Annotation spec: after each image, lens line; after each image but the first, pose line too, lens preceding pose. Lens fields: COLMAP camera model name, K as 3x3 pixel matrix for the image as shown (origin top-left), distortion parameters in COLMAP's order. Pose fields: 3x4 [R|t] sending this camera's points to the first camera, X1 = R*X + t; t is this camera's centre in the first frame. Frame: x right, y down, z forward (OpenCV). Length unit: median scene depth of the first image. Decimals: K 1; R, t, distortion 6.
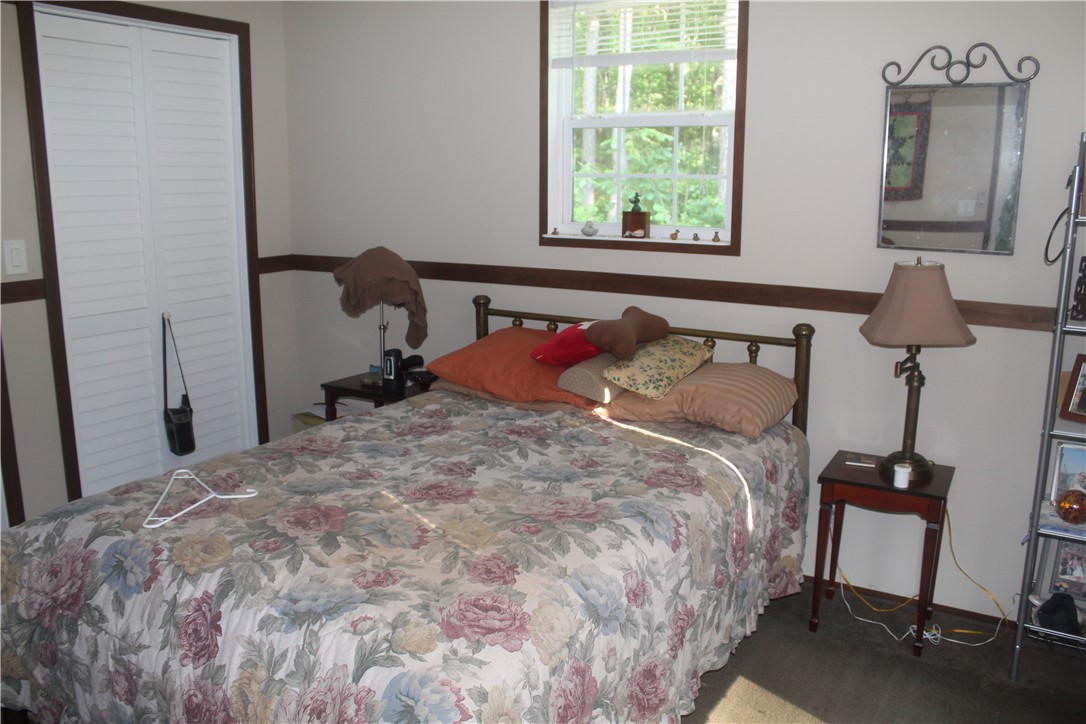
lens RADIAL K [[924.6, 0, 517.5], [0, 924.6, 362.6], [0, 0, 1]] dist [-0.146221, 0.202350]
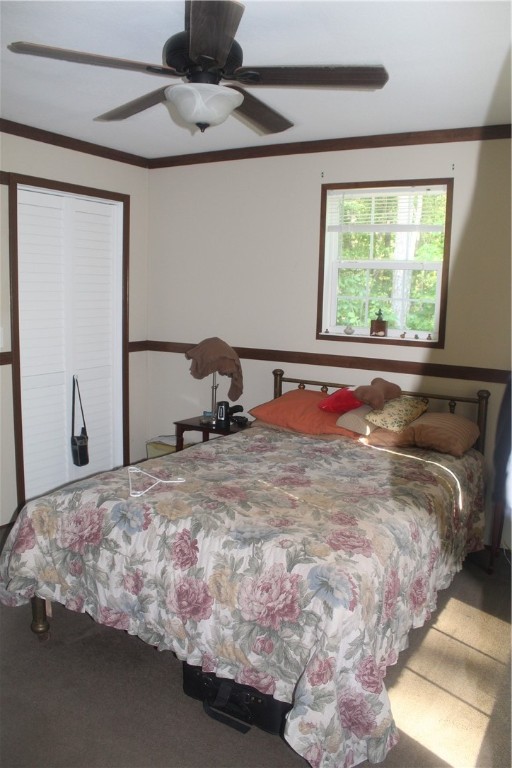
lens RADIAL K [[653.8, 0, 256.0], [0, 653.8, 384.0], [0, 0, 1]] dist [-0.146221, 0.202350]
pose [[0.999056, 0.023275, 0.036666, -0.185694], [-0.021241, 0.998264, -0.054936, 0.025572], [-0.037881, 0.054105, 0.997816, -0.208858]]
